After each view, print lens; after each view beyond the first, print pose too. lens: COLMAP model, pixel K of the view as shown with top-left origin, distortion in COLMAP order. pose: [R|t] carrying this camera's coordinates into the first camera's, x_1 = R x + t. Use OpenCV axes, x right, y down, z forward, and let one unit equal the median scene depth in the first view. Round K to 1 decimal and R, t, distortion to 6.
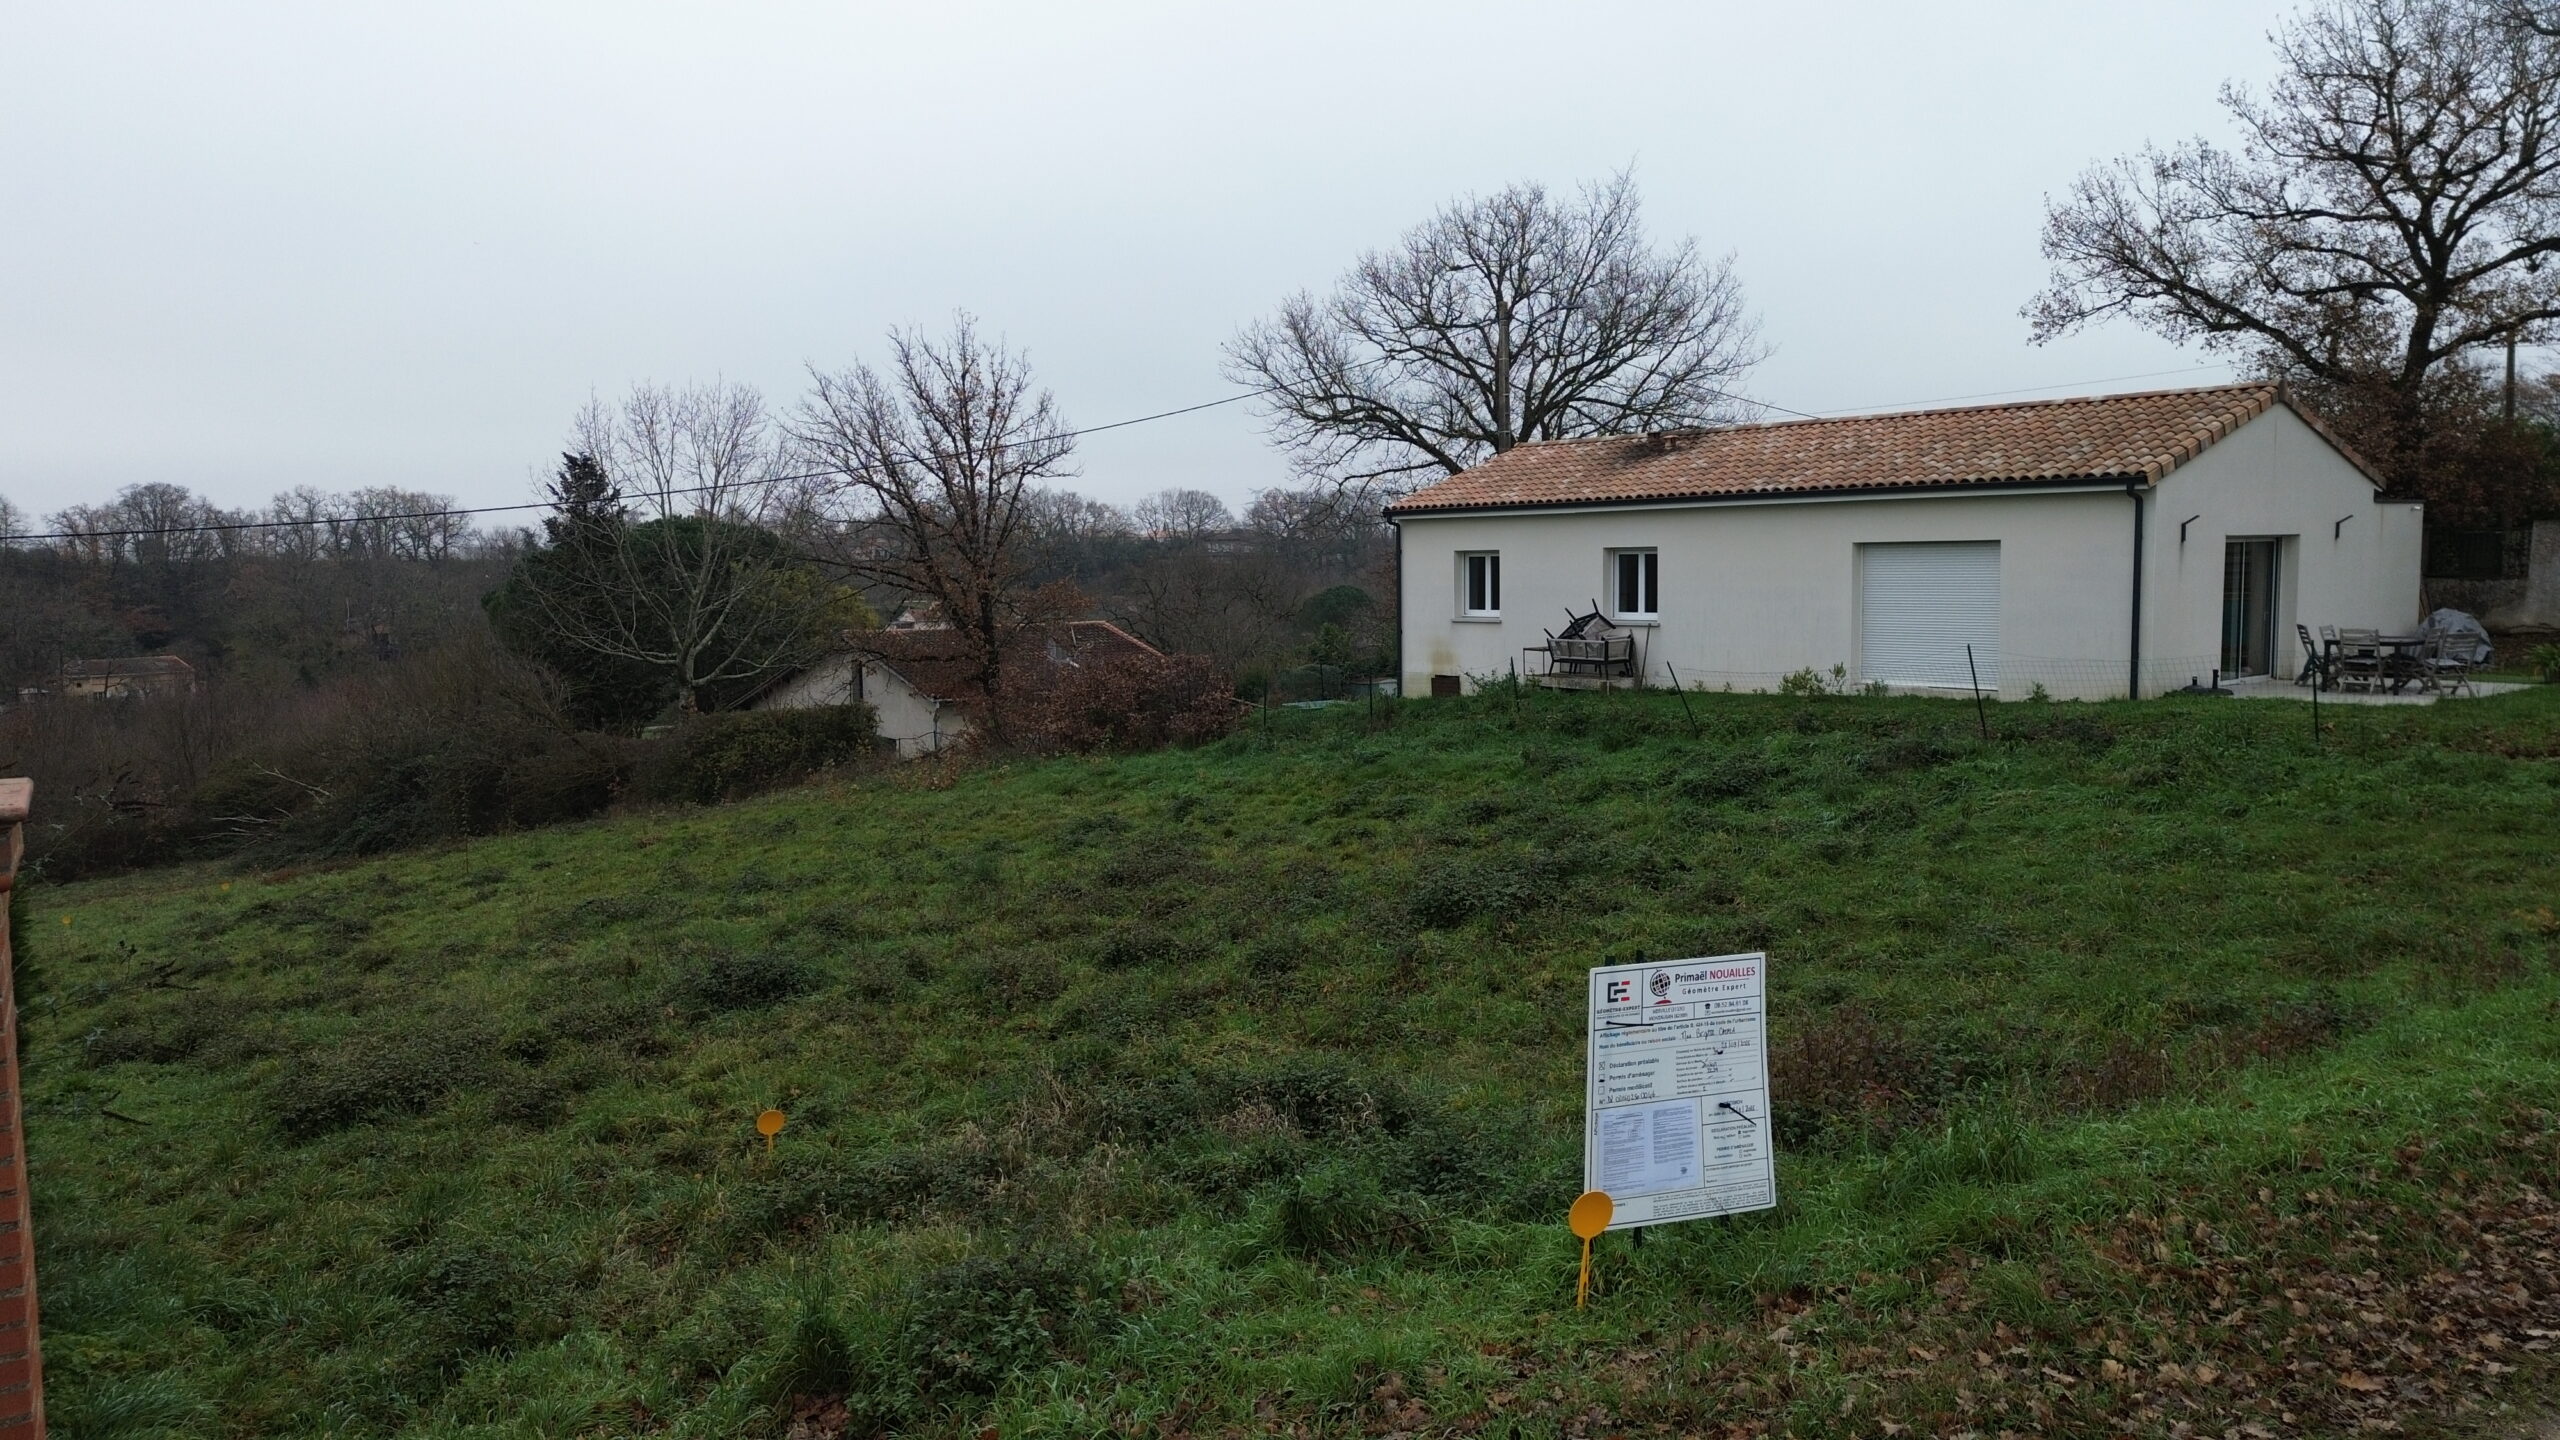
lens RADIAL K [[1801.3, 0, 1283.1], [0, 1801.3, 712.6], [0, 0, 1]] dist [0.076657, -0.070237]
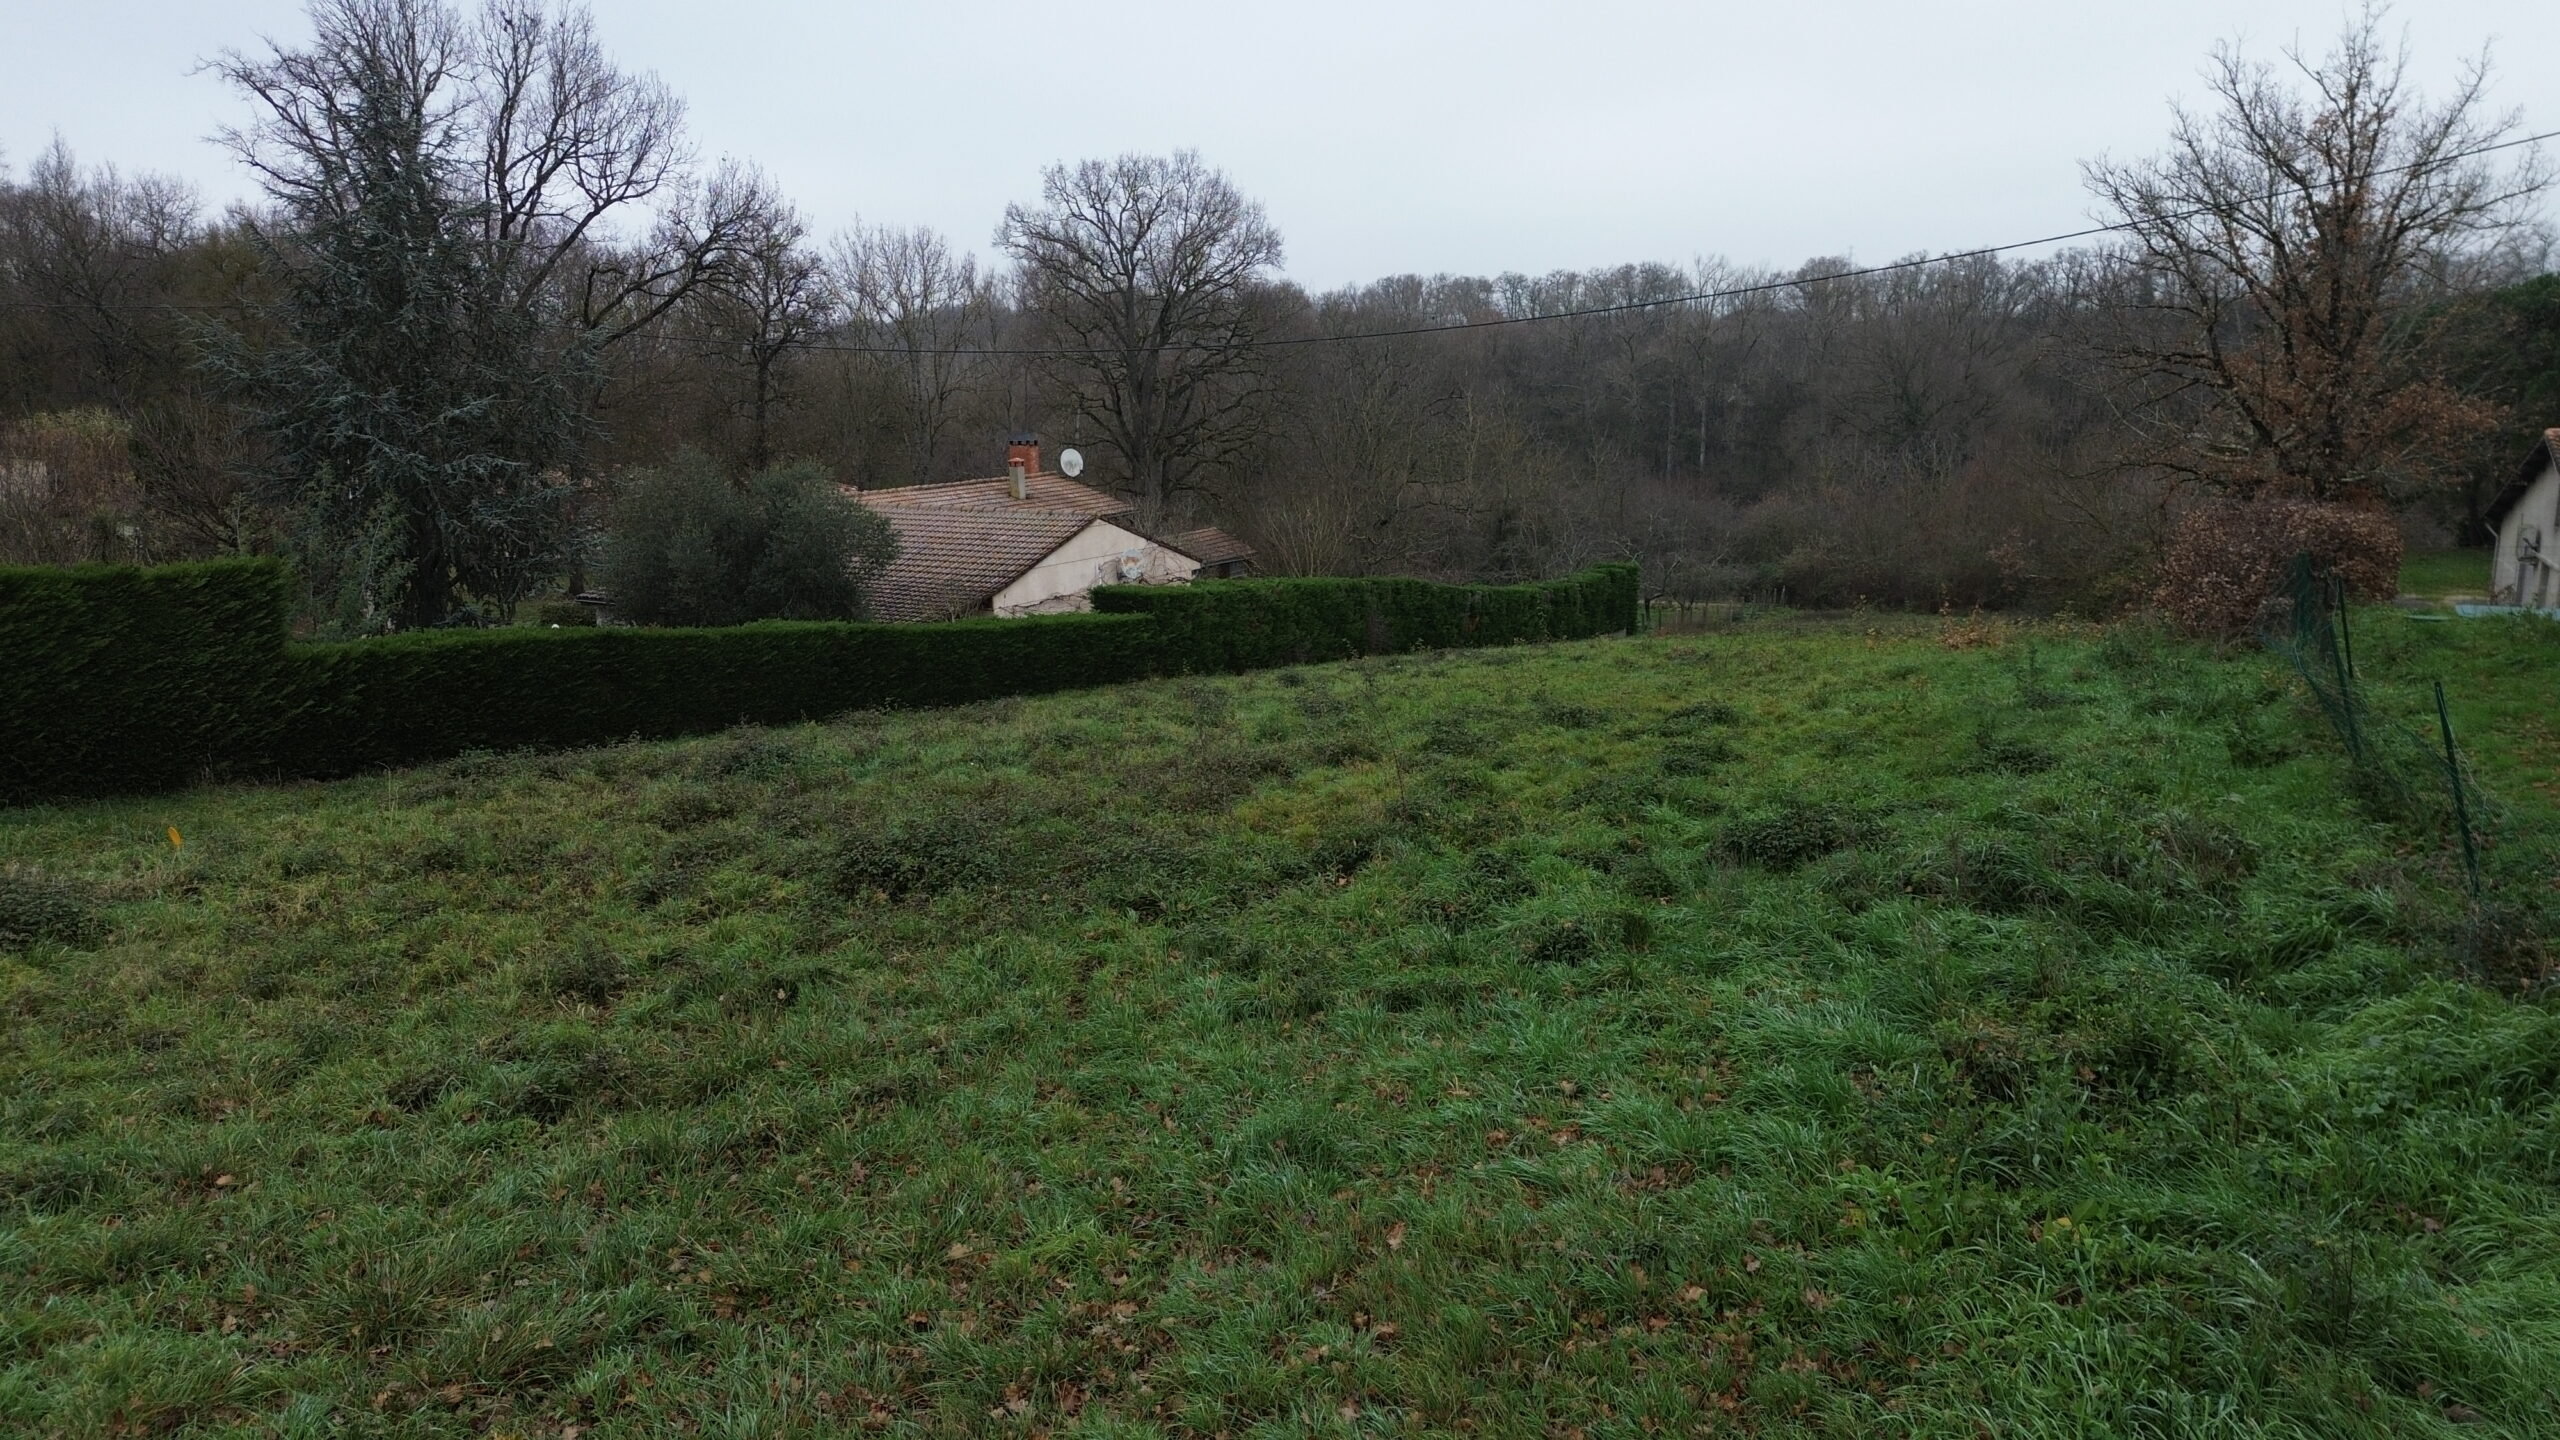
lens RADIAL K [[1801.3, 0, 1292.2], [0, 1801.3, 724.2], [0, 0, 1]] dist [0.076657, -0.070237]
pose [[0.432363, 0.196997, -0.879917, 0.353339], [-0.068665, 0.980203, 0.185710, -0.048798], [0.899082, -0.019875, 0.437330, 0.311896]]
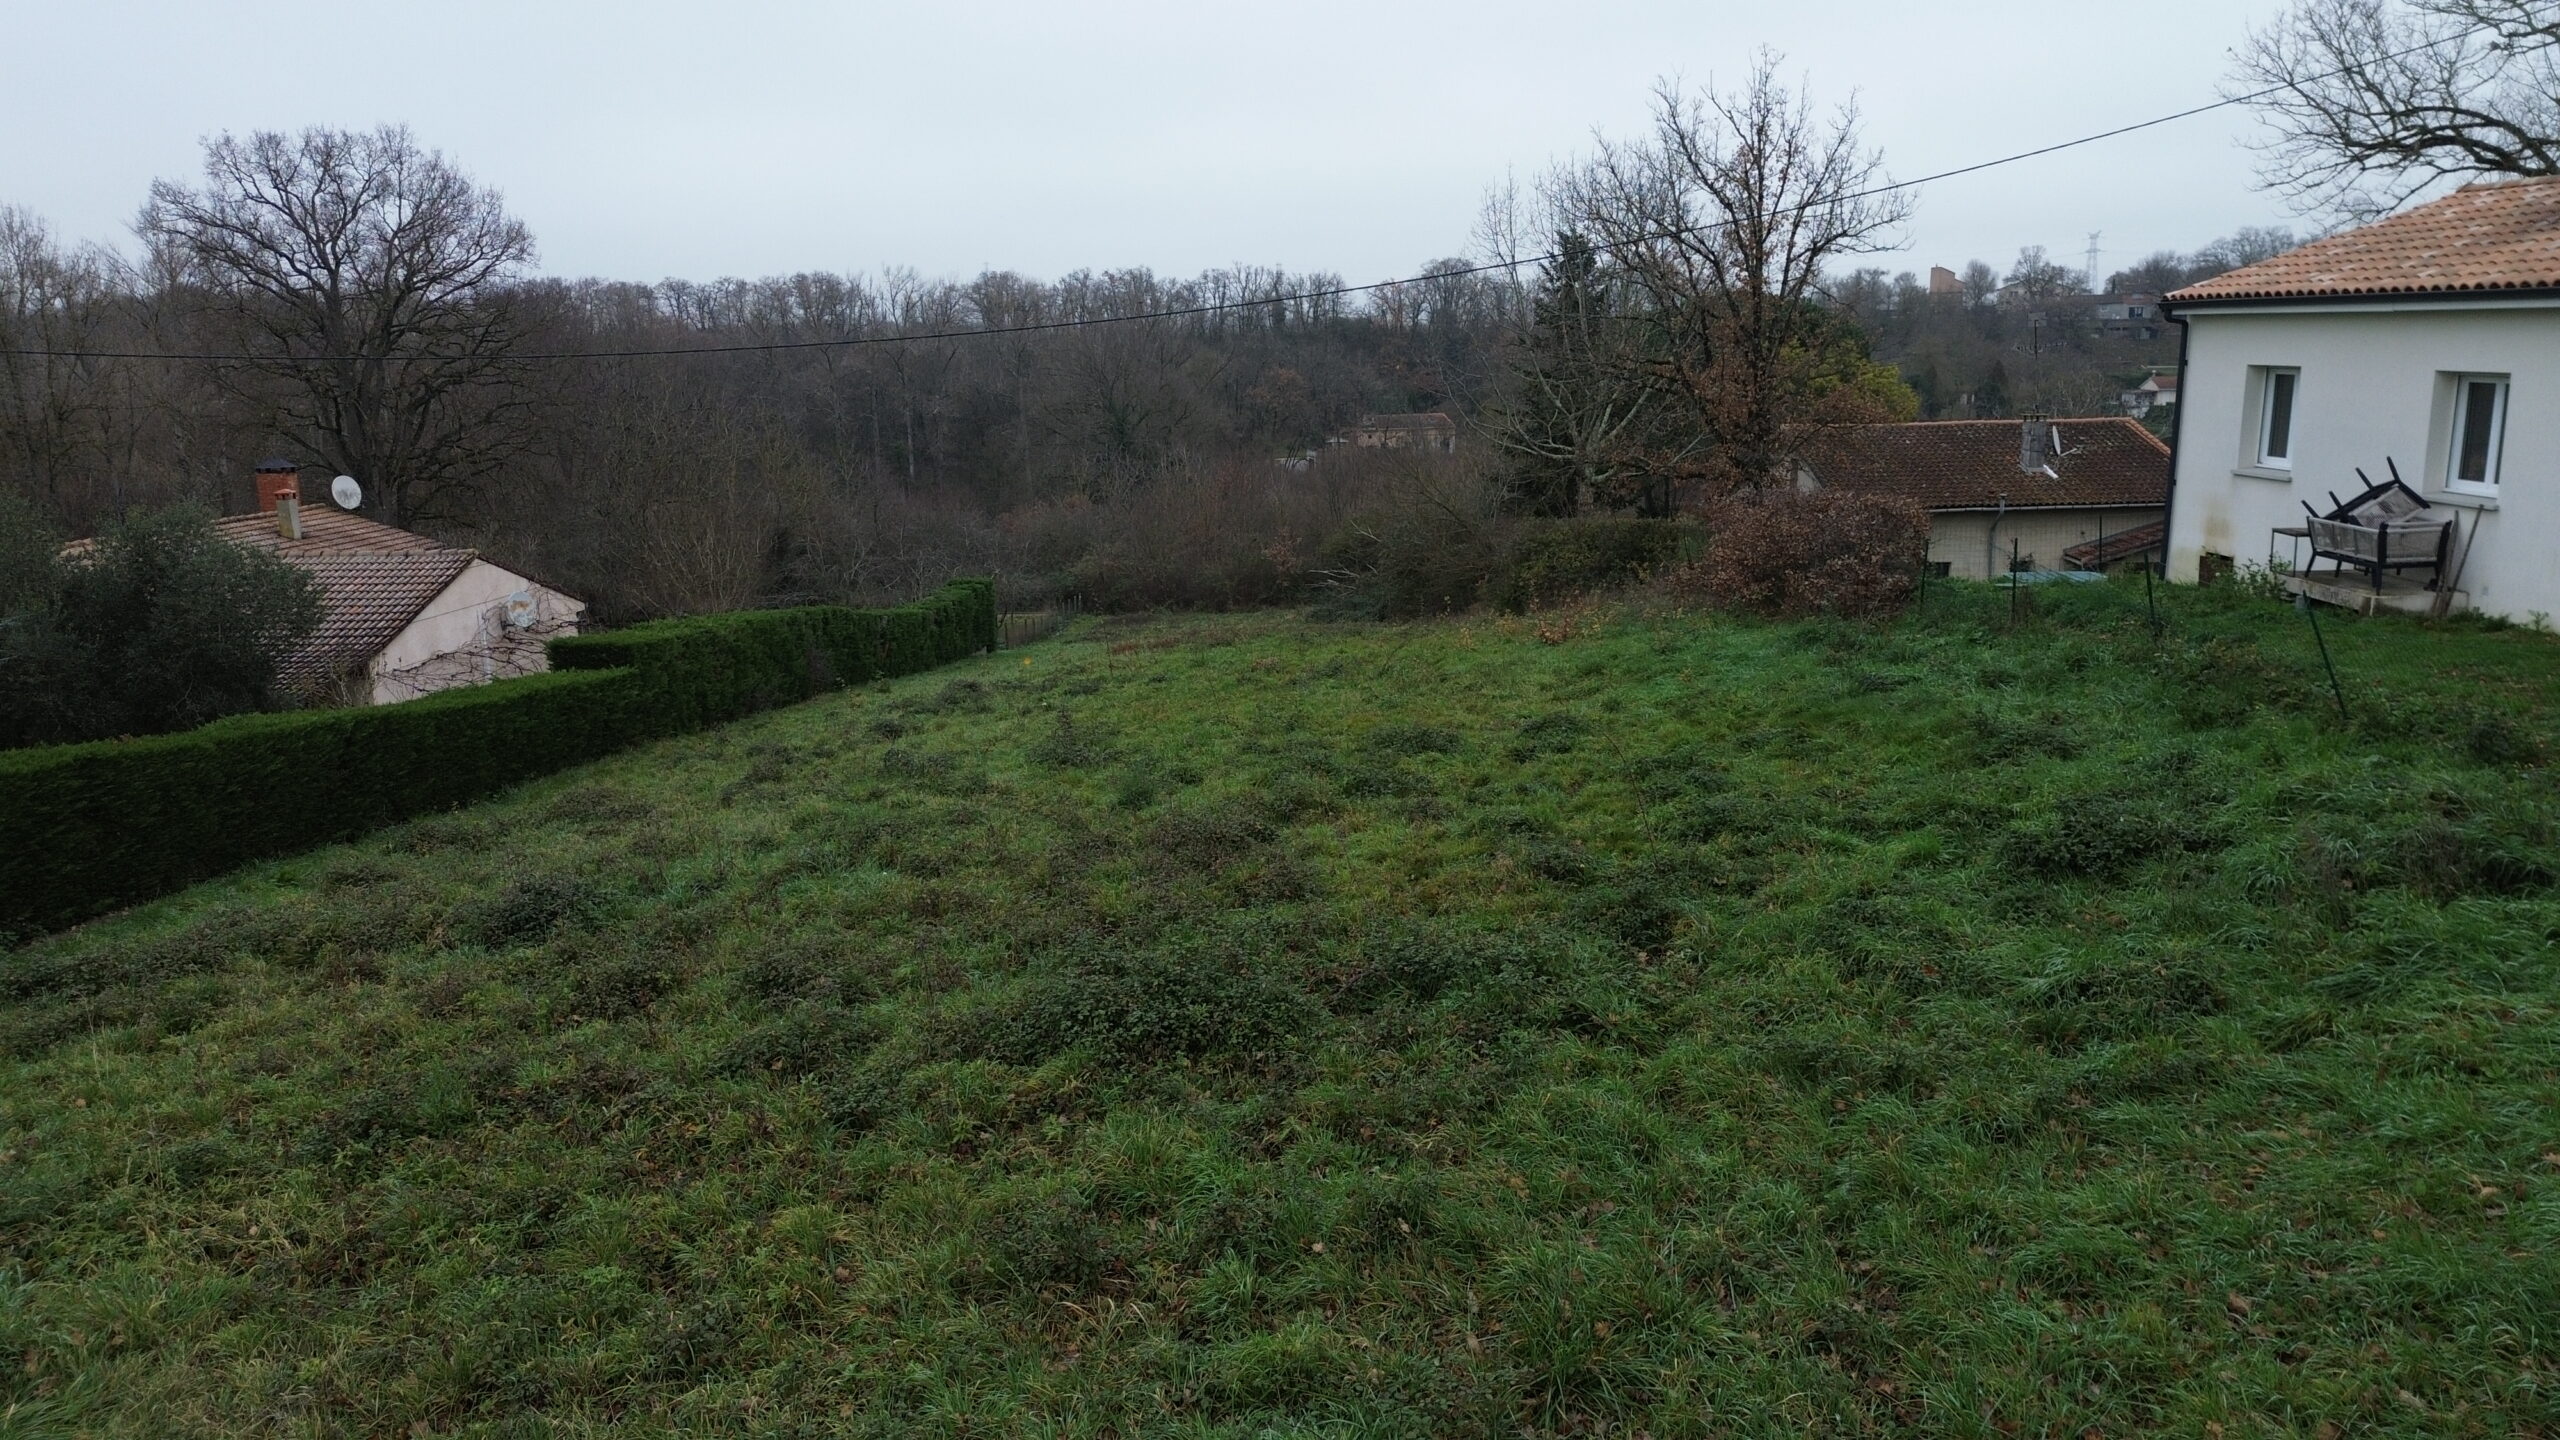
lens RADIAL K [[1801.3, 0, 1287.6], [0, 1801.3, 719.1], [0, 0, 1]] dist [0.076657, -0.070237]
pose [[0.783972, 0.131847, -0.606633, 0.202532], [-0.049894, 0.987407, 0.150126, -0.037939], [0.618787, -0.087427, 0.780678, 0.210255]]
